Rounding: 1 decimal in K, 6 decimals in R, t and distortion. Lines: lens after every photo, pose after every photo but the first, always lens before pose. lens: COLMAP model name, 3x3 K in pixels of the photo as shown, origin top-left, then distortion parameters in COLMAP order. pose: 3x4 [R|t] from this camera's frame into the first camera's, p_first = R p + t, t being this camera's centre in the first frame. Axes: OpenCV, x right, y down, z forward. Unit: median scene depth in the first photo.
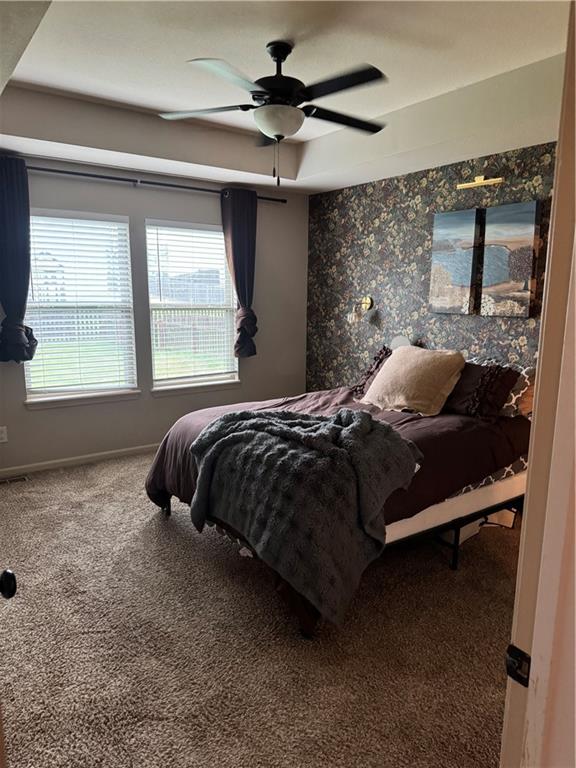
lens RADIAL K [[534.1, 0, 292.7], [0, 534.1, 394.7], [0, 0, 1]] dist [0.096703, -0.163087]
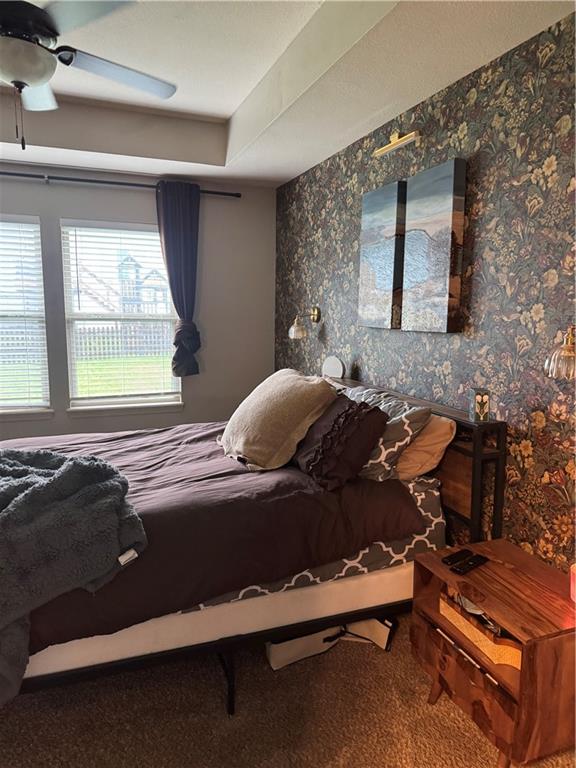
lens RADIAL K [[534.1, 0, 292.7], [0, 534.1, 394.7], [0, 0, 1]] dist [0.096703, -0.163087]
pose [[0.966516, 0.043863, -0.252831, 0.399636], [-0.052657, 0.998217, -0.028119, -0.034997], [0.251147, 0.040491, 0.967102, 0.286819]]
